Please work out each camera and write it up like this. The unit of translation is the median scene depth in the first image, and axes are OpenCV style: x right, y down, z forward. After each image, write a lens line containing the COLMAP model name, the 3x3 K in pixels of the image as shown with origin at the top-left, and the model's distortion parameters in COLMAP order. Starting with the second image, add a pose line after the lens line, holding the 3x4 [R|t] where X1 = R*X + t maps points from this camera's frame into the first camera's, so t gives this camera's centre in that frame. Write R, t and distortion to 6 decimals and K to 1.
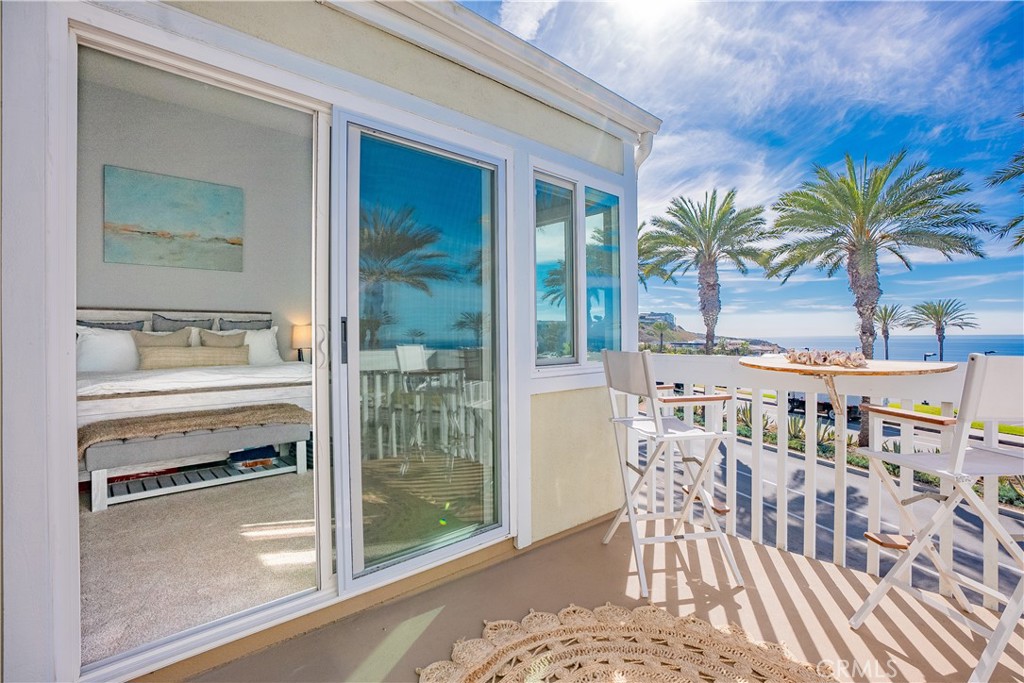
lens RADIAL K [[477.8, 0, 509.7], [0, 477.8, 337.9], [0, 0, 1]] dist [-0.036187, 0.000737]
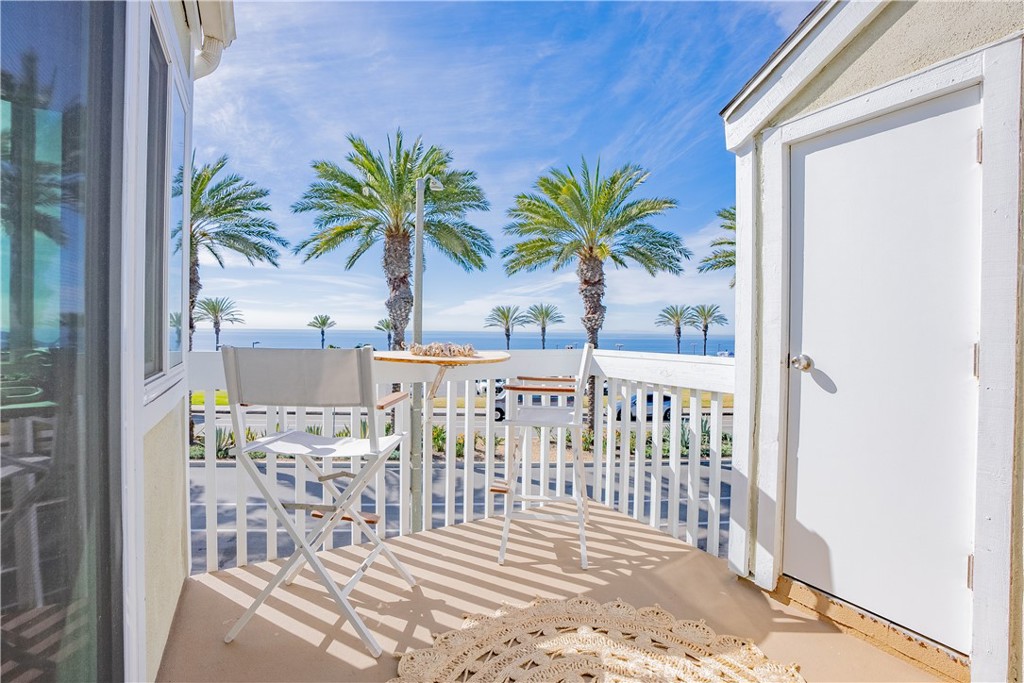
lens RADIAL K [[472.4, 0, 512.0], [0, 472.4, 341.5], [0, 0, 1]] dist [-0.034707, 0.000568]
pose [[0.224390, -0.012849, 0.974415, -0.068288], [-0.010869, 0.999818, 0.015687, 0.000354], [-0.974439, -0.014111, 0.224210, 0.098517]]
